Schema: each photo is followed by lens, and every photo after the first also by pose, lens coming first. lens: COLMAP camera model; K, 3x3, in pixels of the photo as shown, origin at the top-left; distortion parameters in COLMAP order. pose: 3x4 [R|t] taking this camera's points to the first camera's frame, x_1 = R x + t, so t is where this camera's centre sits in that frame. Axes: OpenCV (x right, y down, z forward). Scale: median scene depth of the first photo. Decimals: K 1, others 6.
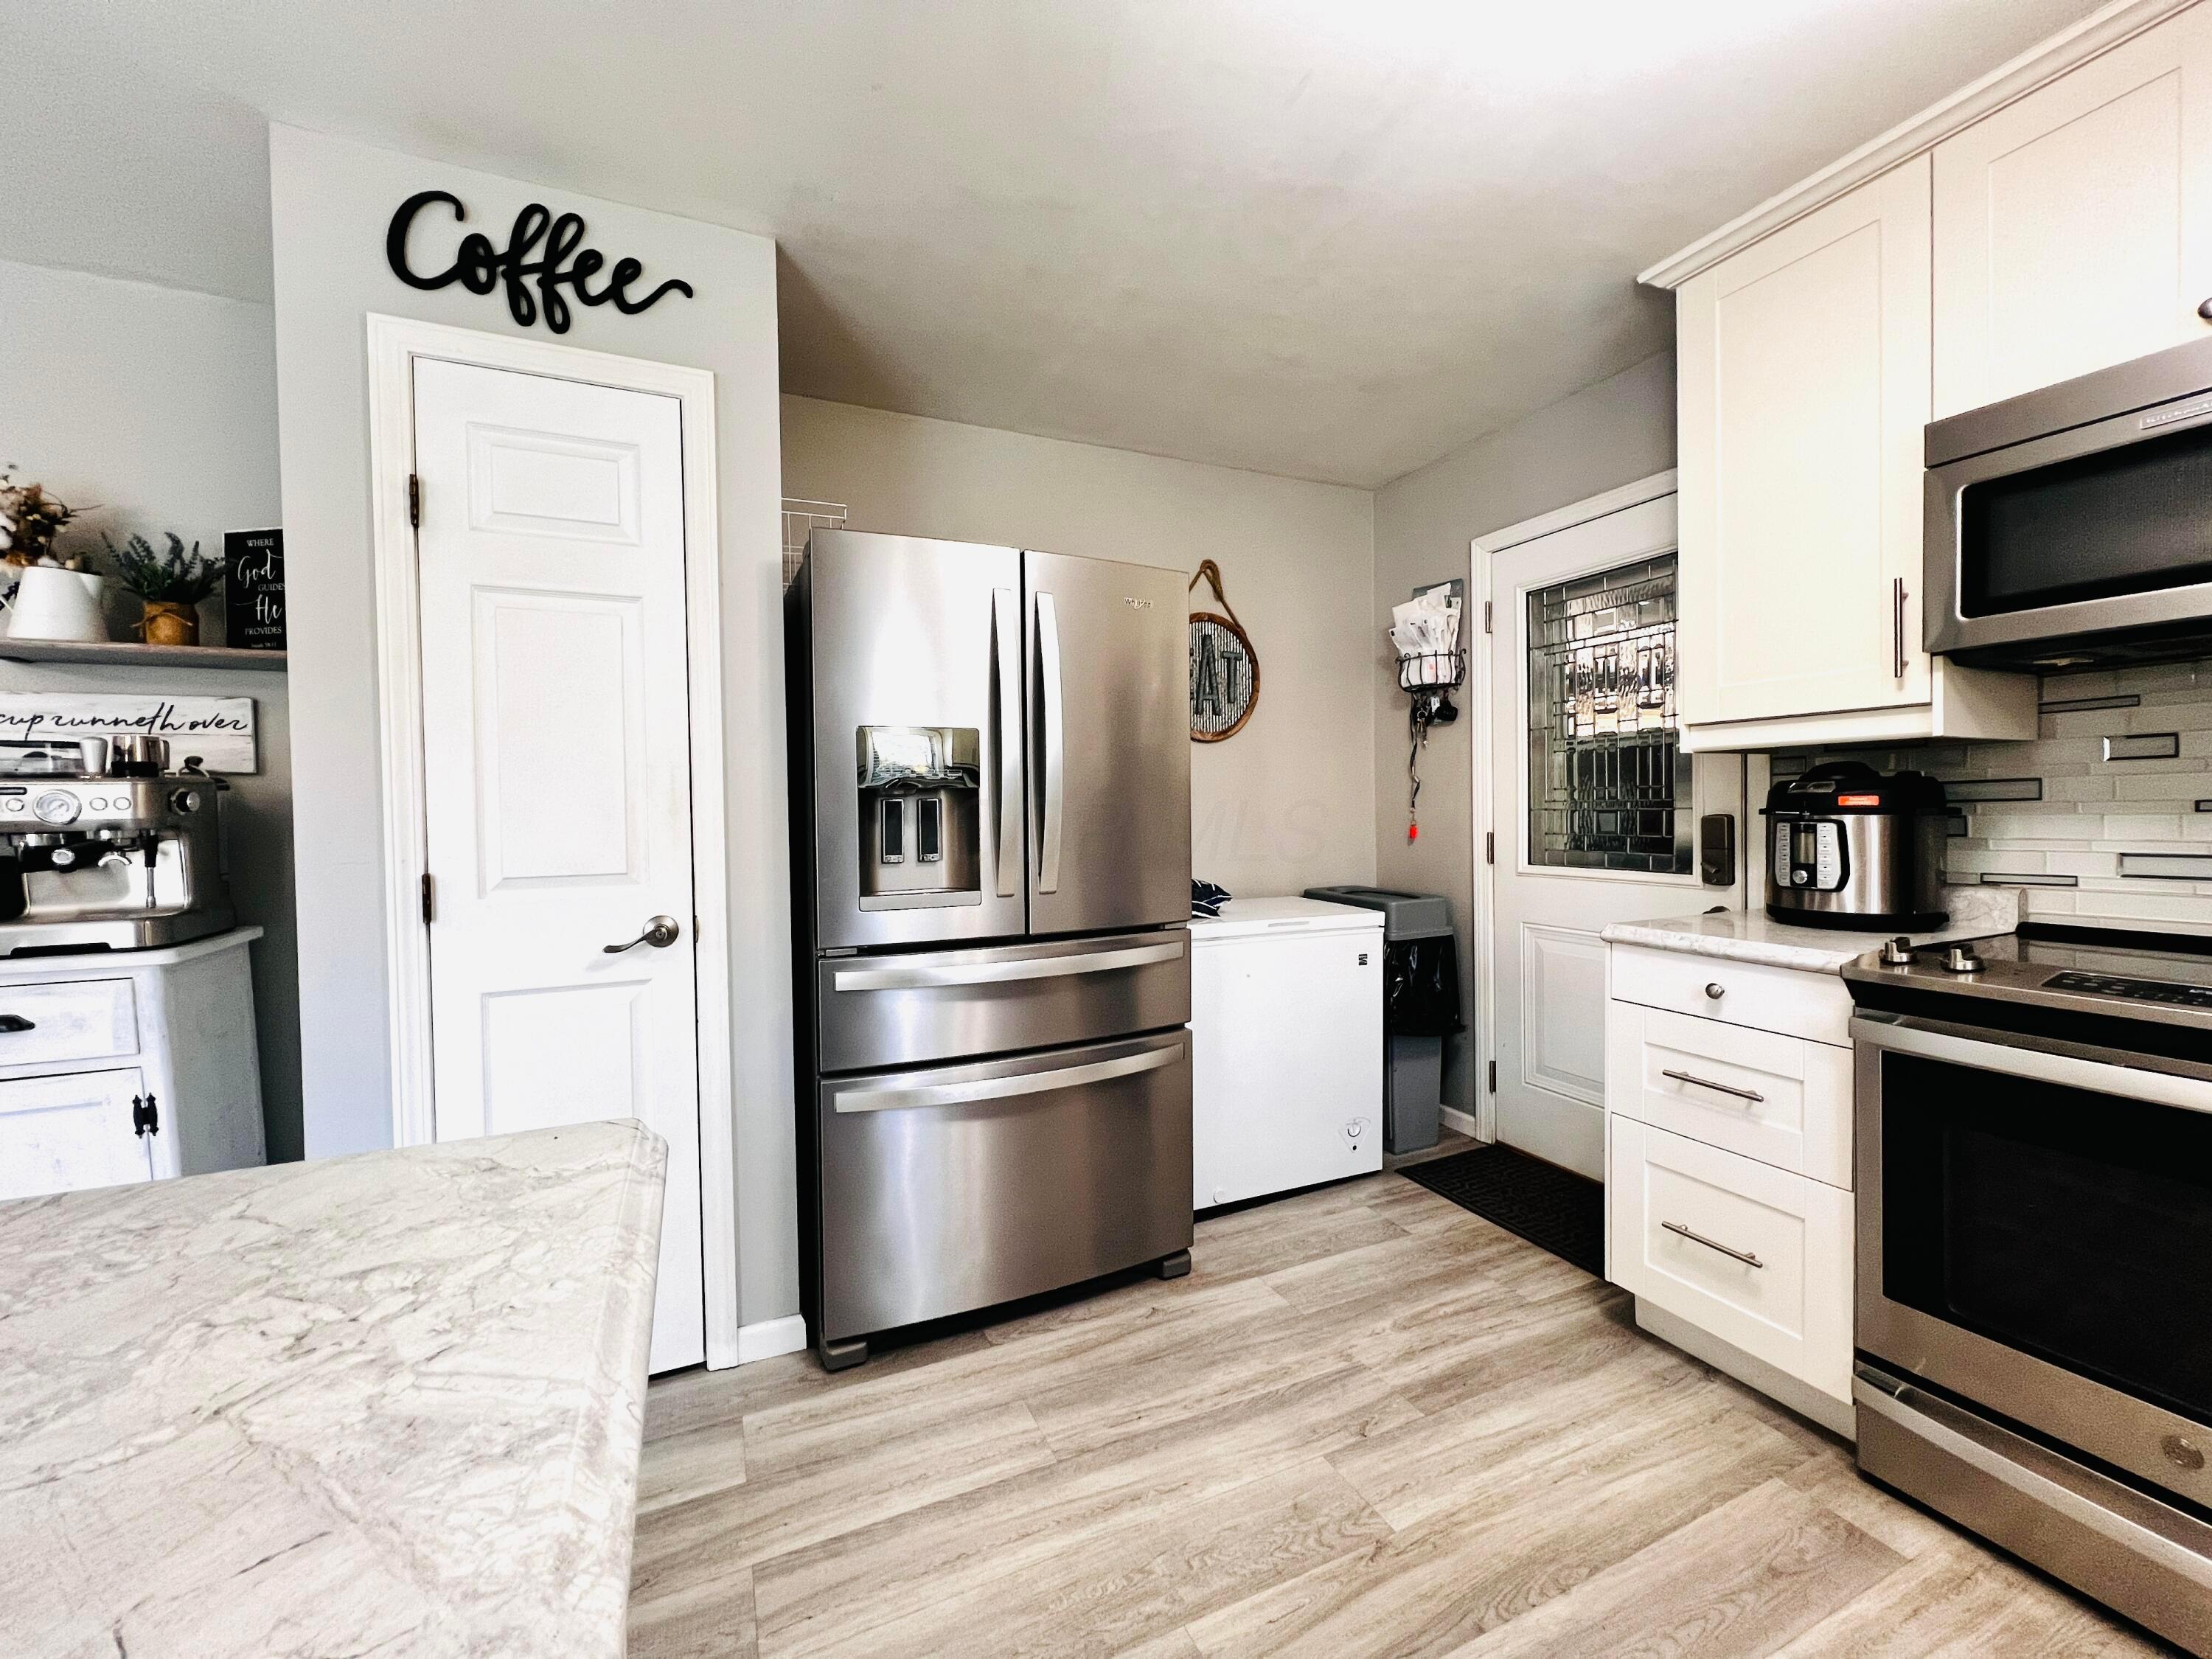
lens RADIAL K [[887.1, 0, 1103.2], [0, 887.1, 823.2], [0, 0, 1]] dist [0.000283, -0.000885]
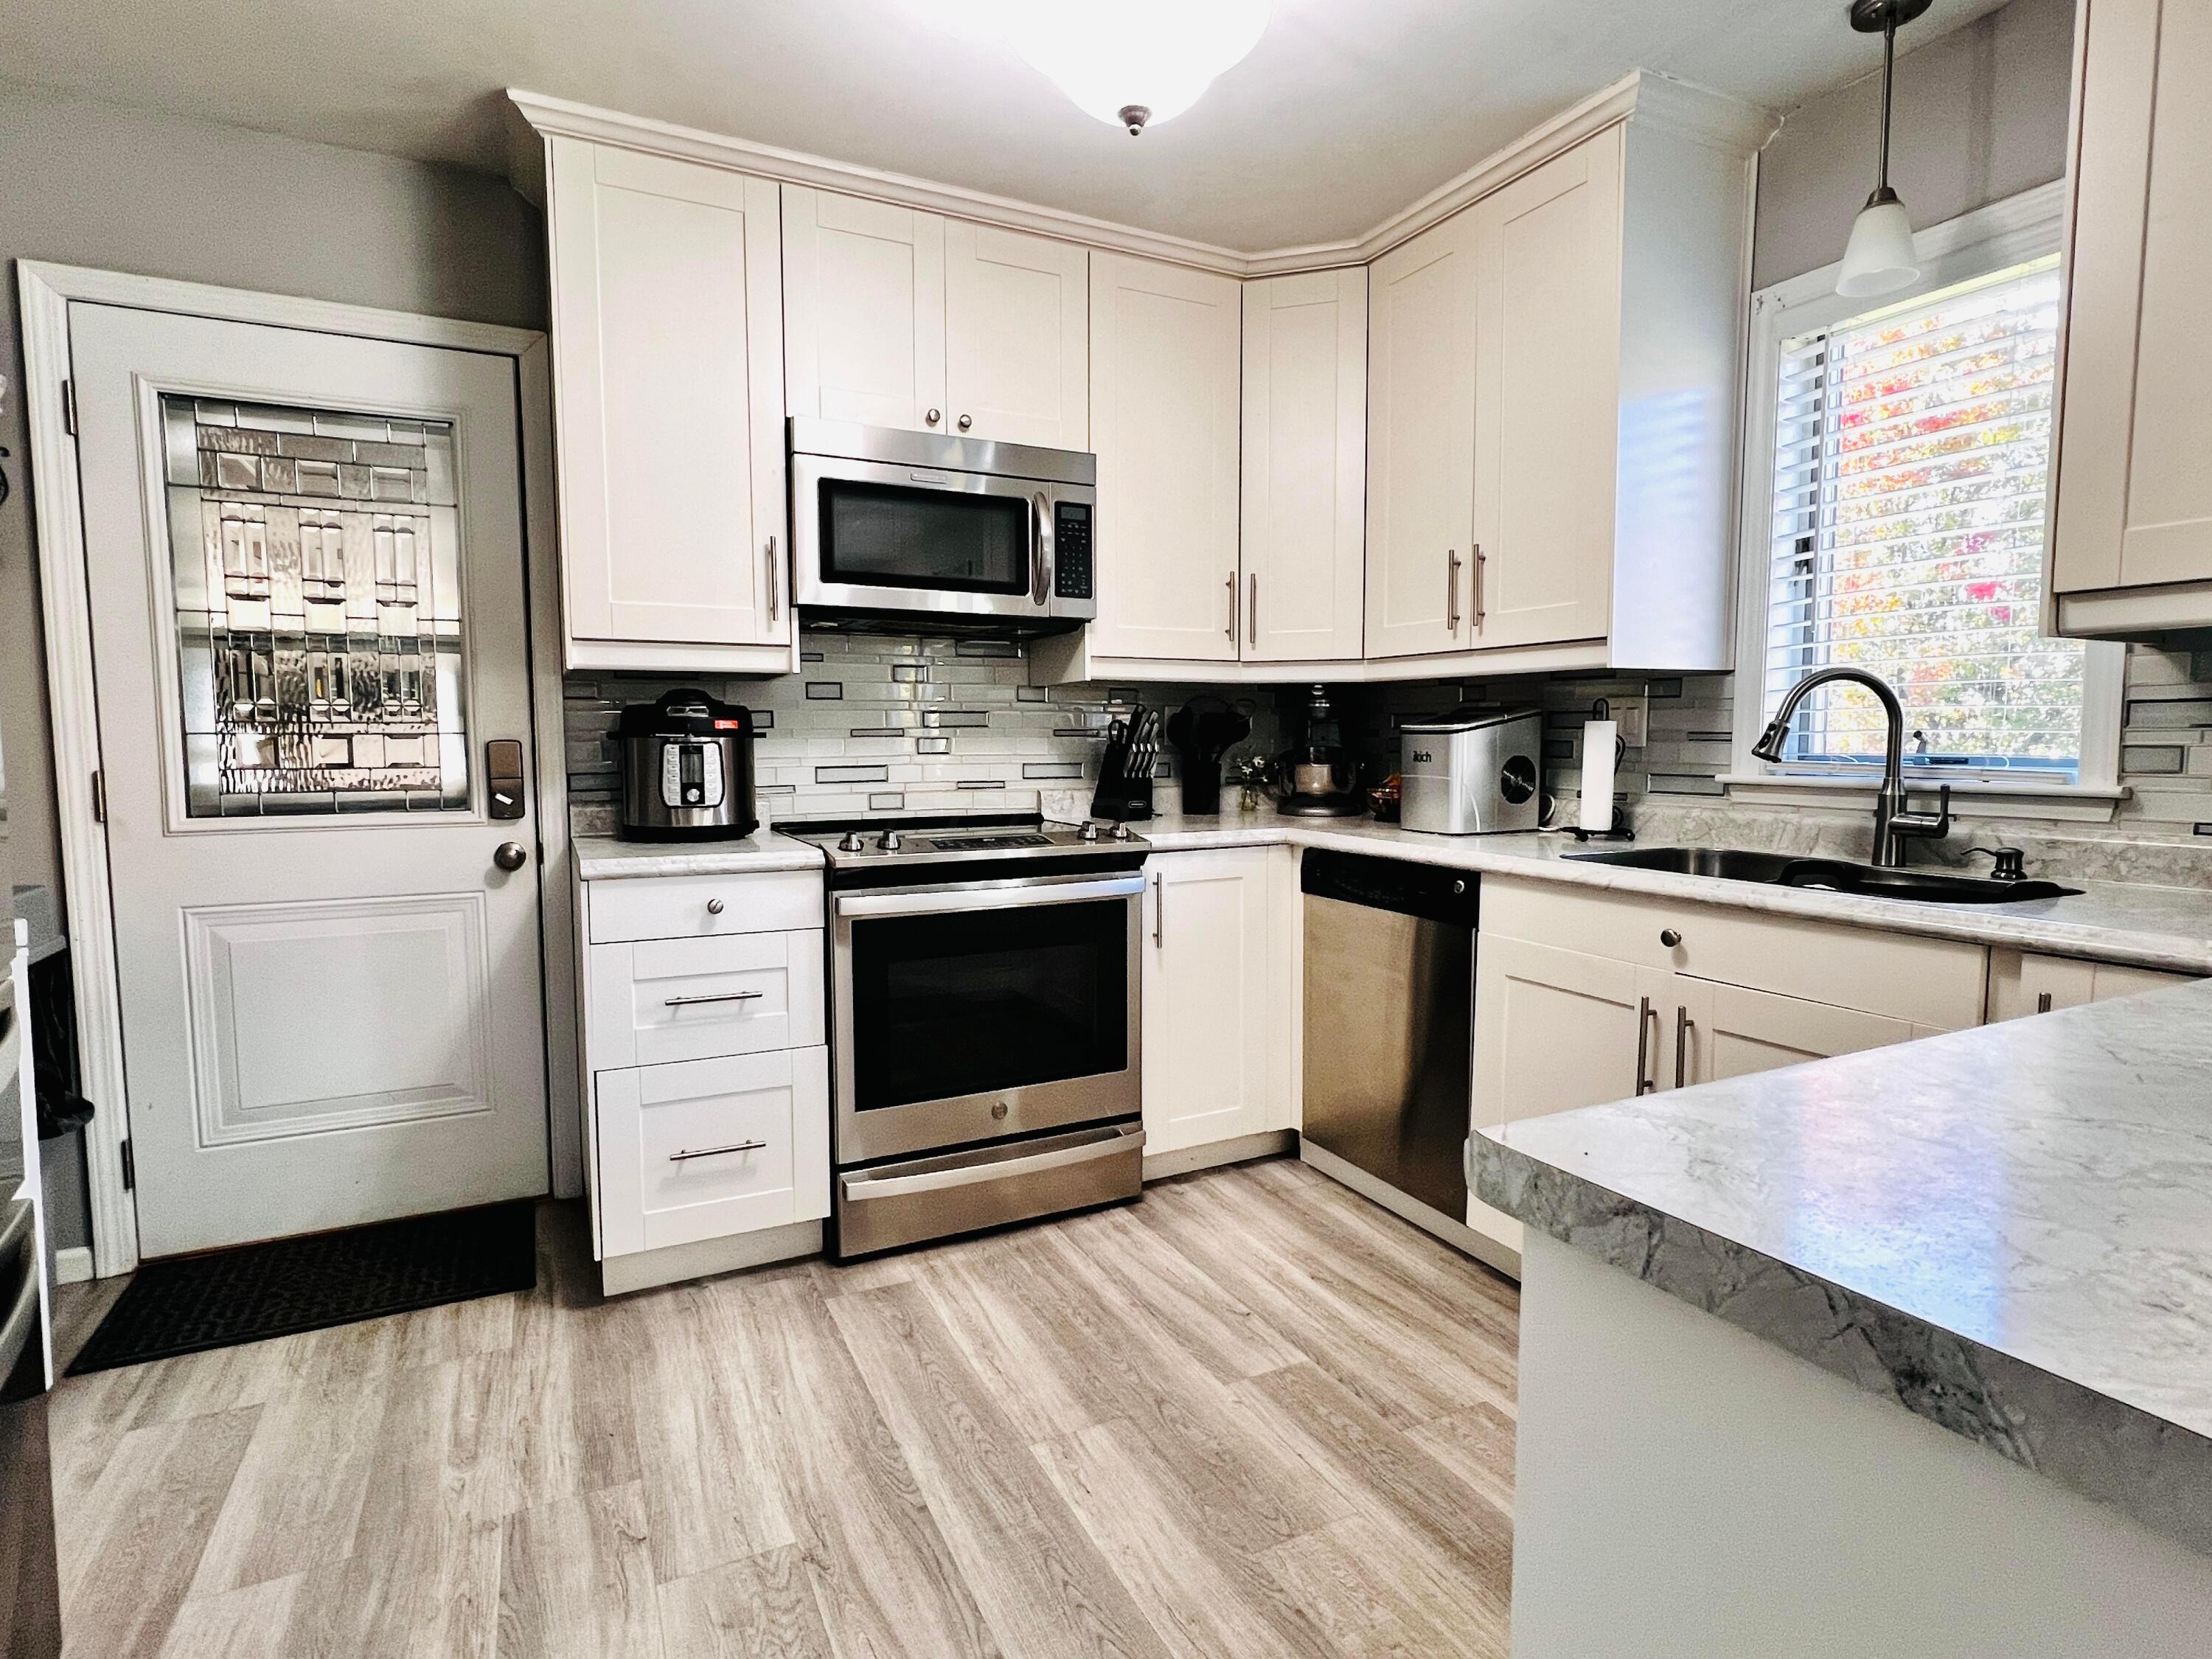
lens RADIAL K [[1122.2, 0, 1095.2], [0, 1122.2, 826.7], [0, 0, 1]] dist [-0.001106, -0.000136]
pose [[-0.032338, -0.065305, 0.997341, -0.602847], [0.020420, 0.997612, 0.065984, 0.019878], [-0.999268, 0.022499, -0.030927, 0.586041]]
